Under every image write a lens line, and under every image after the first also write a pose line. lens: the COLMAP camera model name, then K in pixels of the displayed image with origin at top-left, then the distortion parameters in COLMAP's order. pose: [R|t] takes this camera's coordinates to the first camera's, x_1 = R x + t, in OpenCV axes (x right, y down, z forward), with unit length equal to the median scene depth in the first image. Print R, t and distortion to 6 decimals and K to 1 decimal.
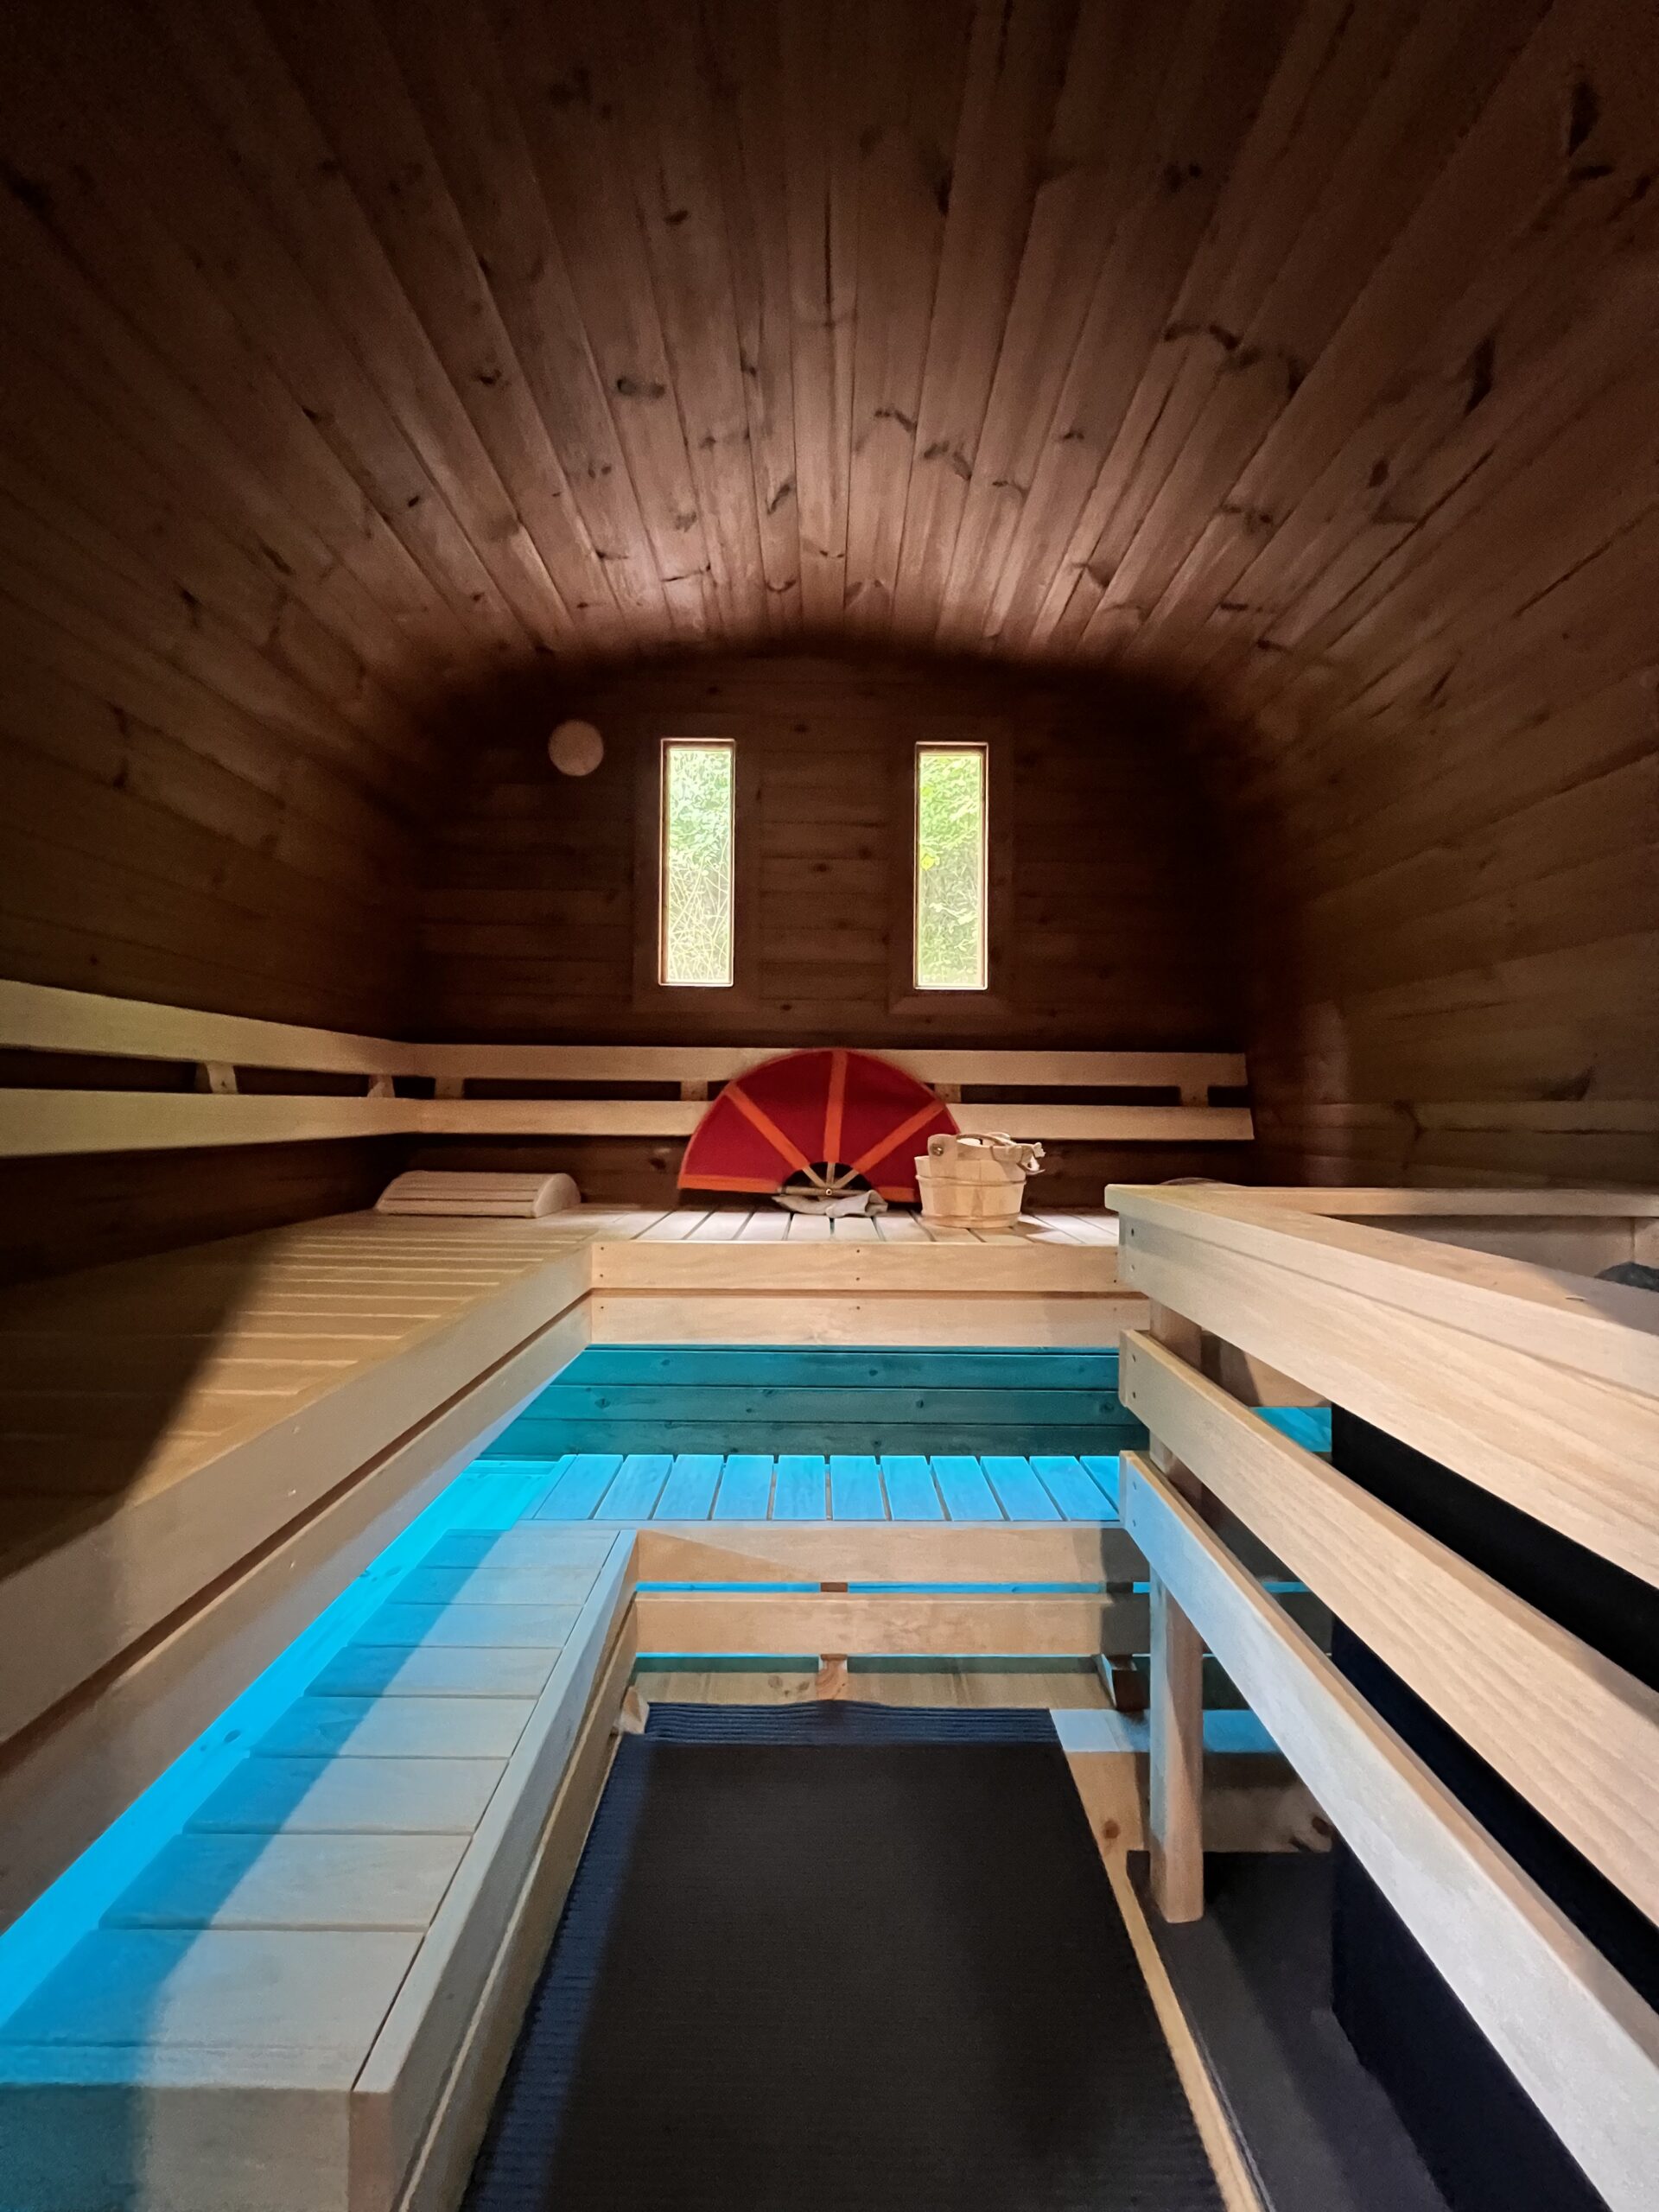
lens RADIAL K [[885.4, 0, 829.5], [0, 885.4, 1106.0], [0, 0, 1]] dist [-0.001270, -0.000014]
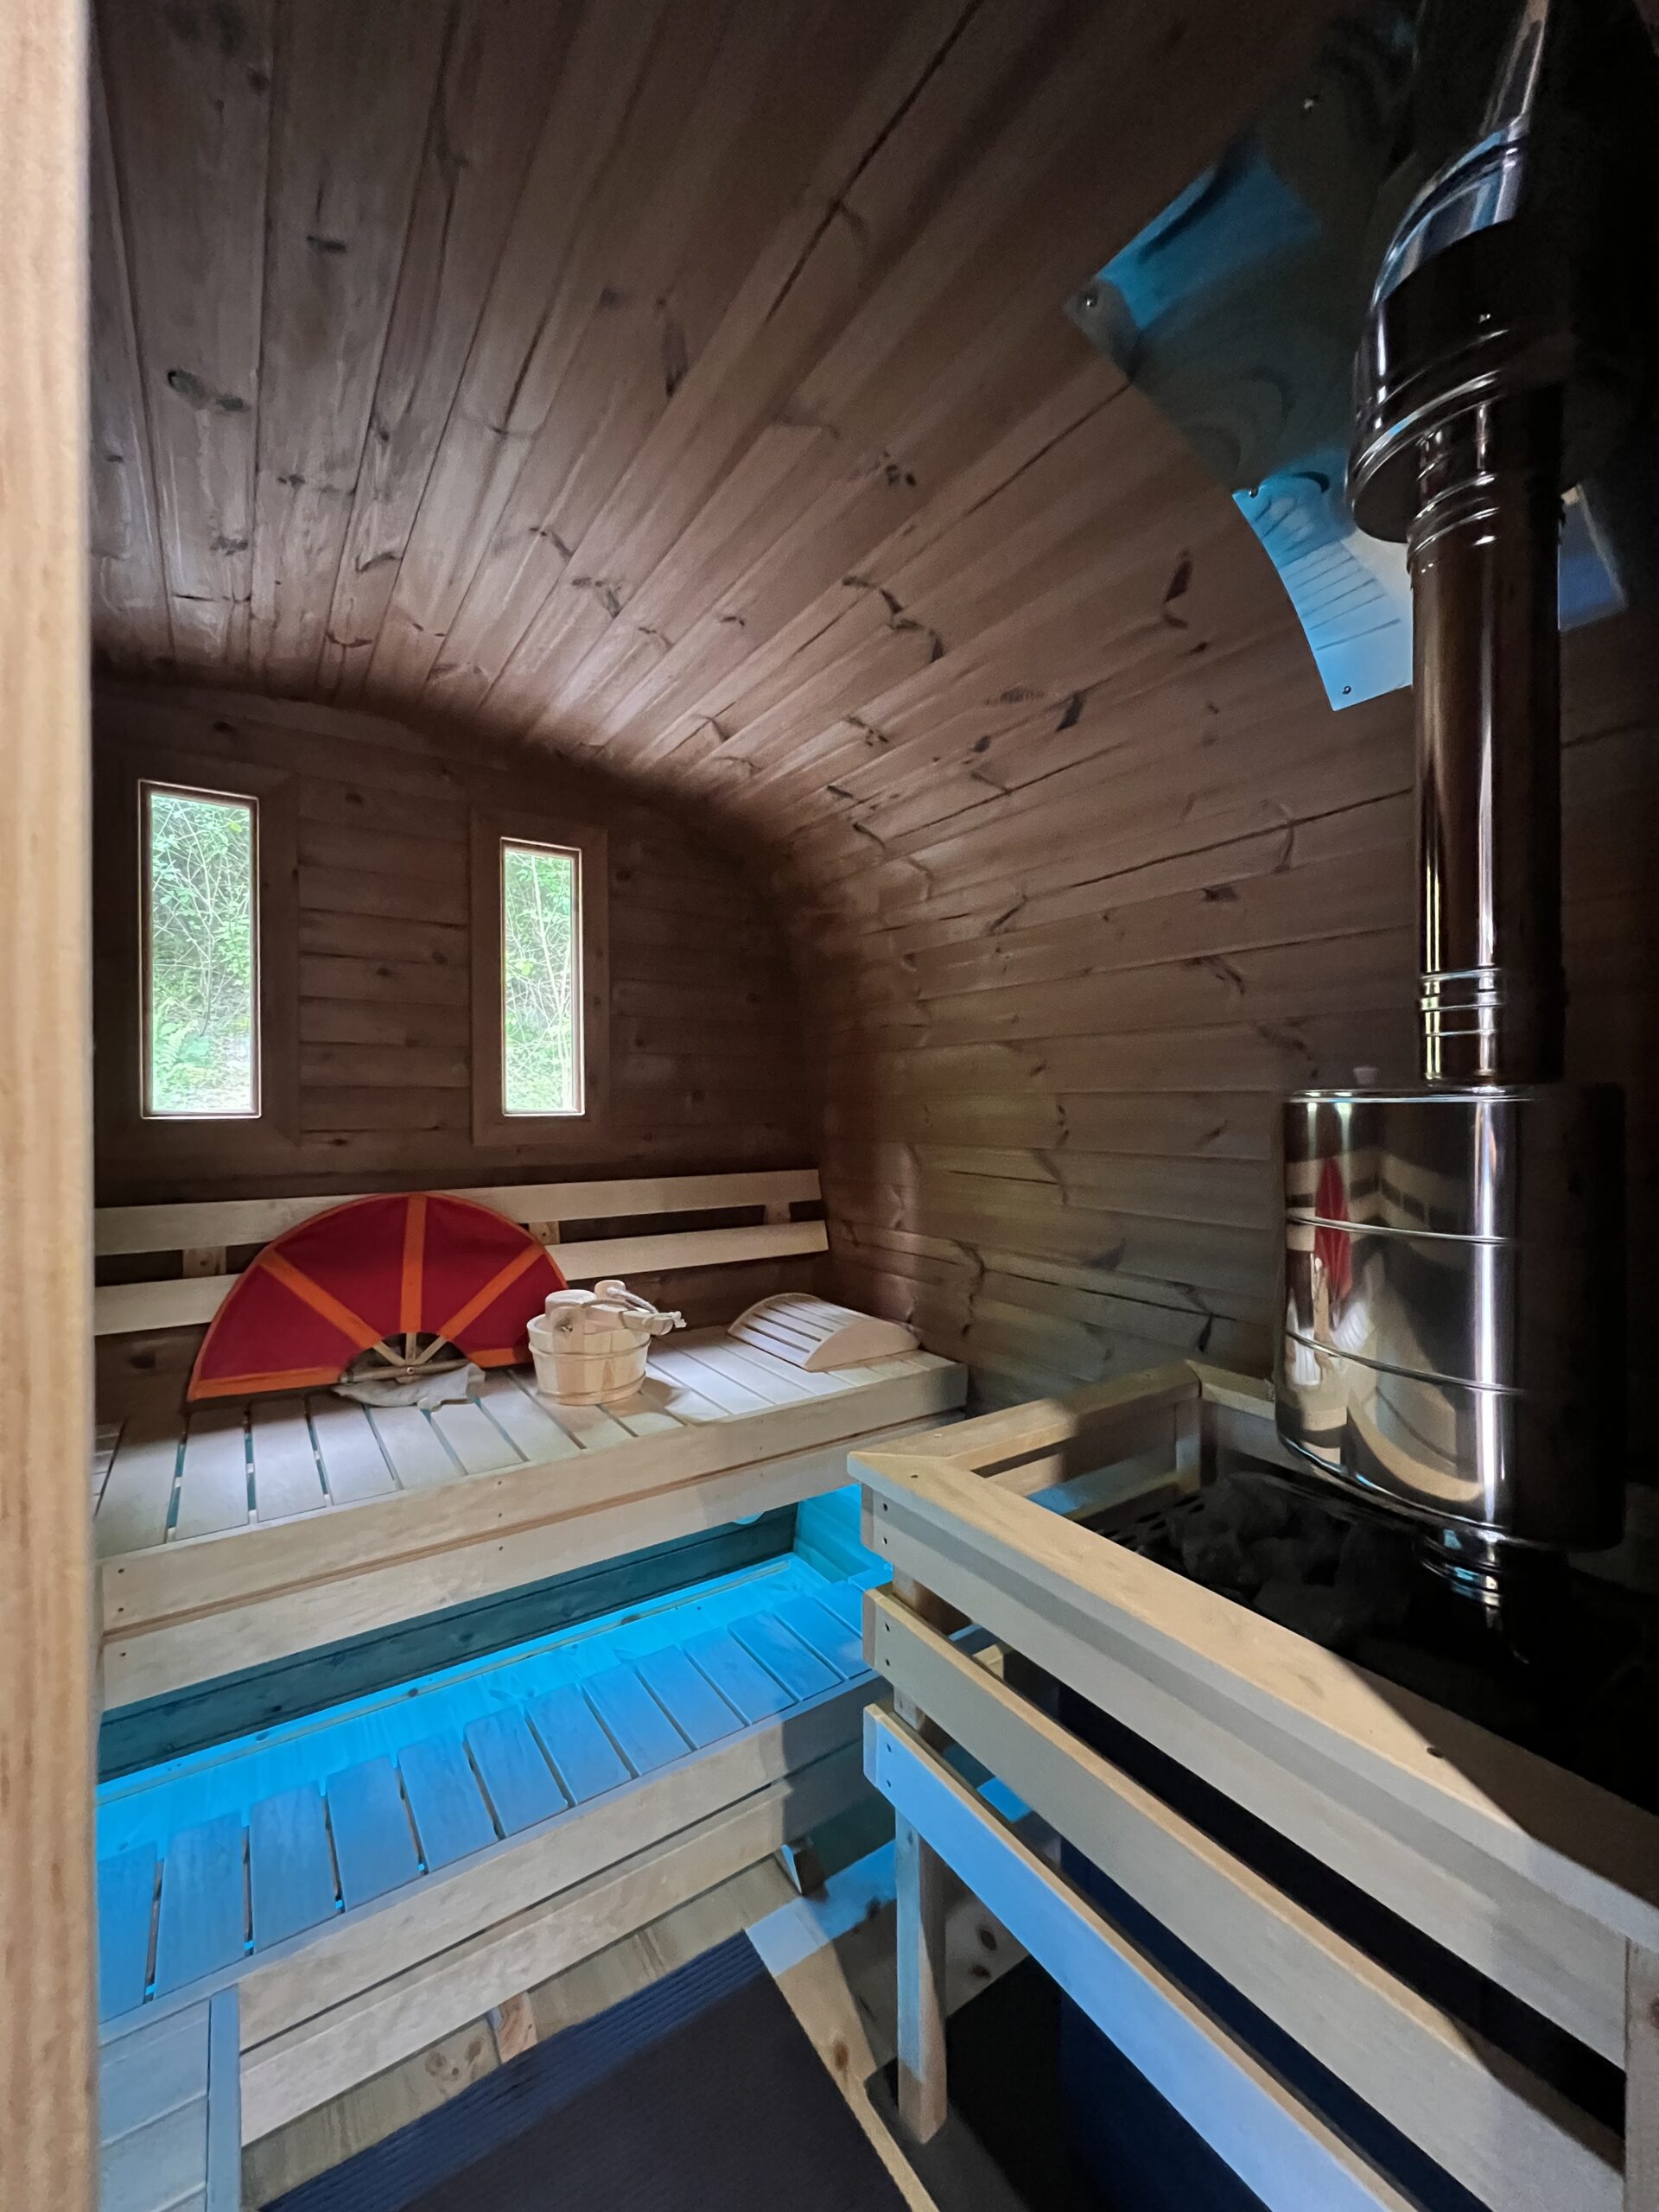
lens RADIAL K [[885.4, 0, 829.5], [0, 885.4, 1106.0], [0, 0, 1]] dist [-0.001270, -0.000014]
pose [[0.831724, -0.015169, 0.554982, -0.152094], [0.008572, 0.999858, 0.014481, -0.185449], [-0.555123, -0.007287, 0.831736, 0.096038]]
